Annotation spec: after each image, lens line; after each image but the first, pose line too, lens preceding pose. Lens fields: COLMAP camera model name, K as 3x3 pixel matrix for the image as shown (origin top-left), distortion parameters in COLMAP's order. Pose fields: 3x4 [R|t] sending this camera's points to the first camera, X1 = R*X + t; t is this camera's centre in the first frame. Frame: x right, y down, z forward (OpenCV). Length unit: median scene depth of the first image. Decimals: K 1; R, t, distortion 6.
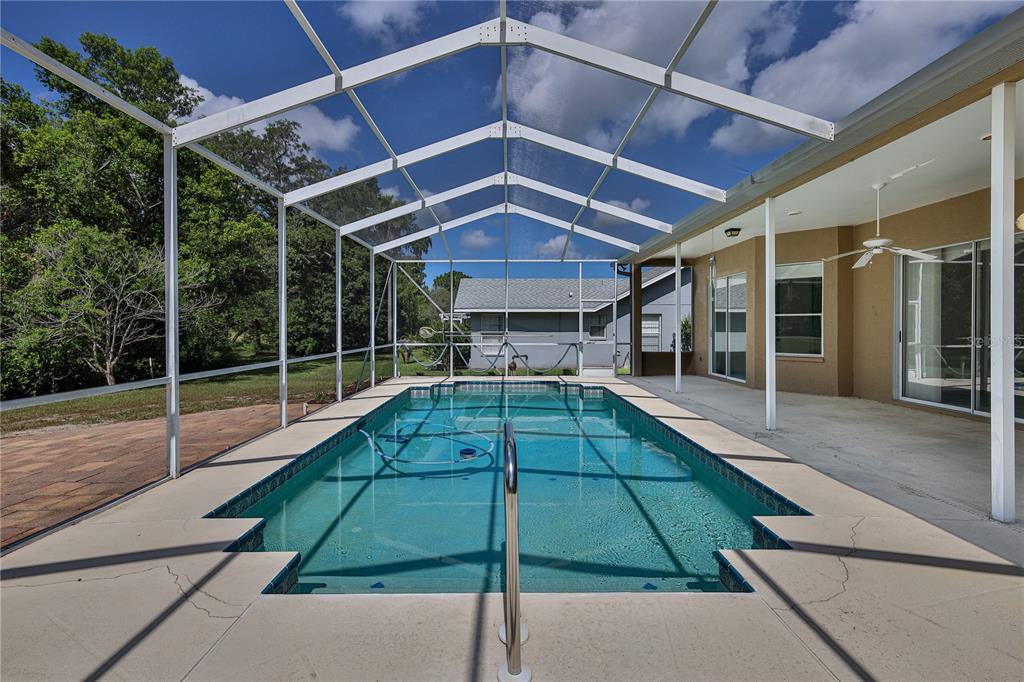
lens RADIAL K [[447.1, 0, 507.7], [0, 447.1, 332.7], [0, 0, 1]] dist [-0.001641, -0.000155]
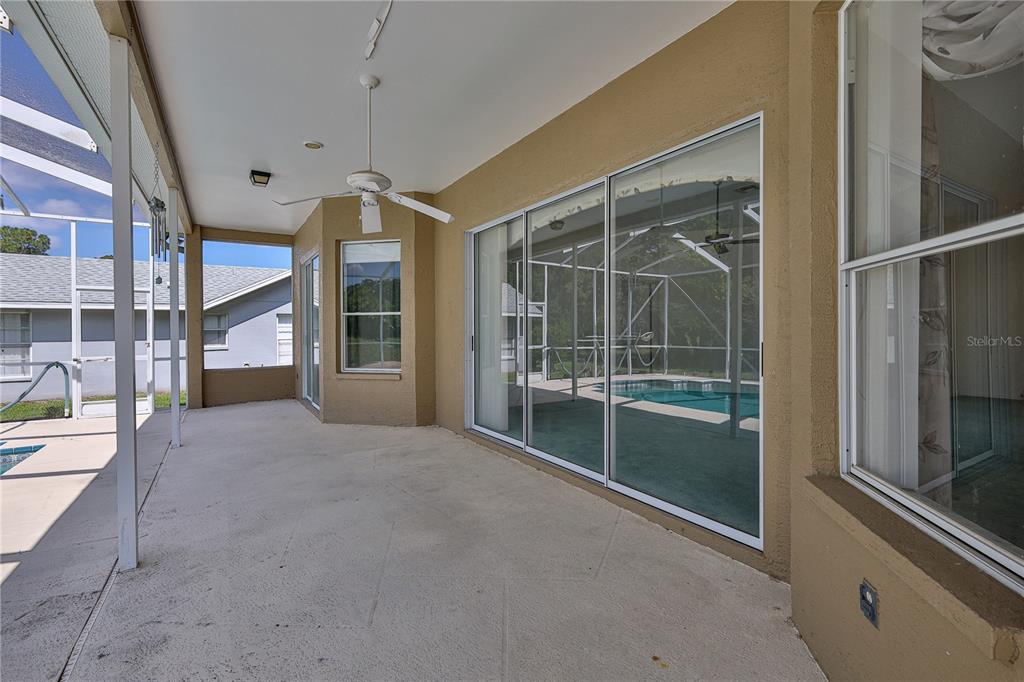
lens RADIAL K [[447.1, 0, 507.7], [0, 447.1, 332.7], [0, 0, 1]] dist [-0.001641, -0.000155]
pose [[0.852580, -0.009318, 0.522513, 0.379597], [0.013255, 0.999905, -0.003797, -0.003293], [-0.522428, 0.010163, 0.852623, 0.237412]]
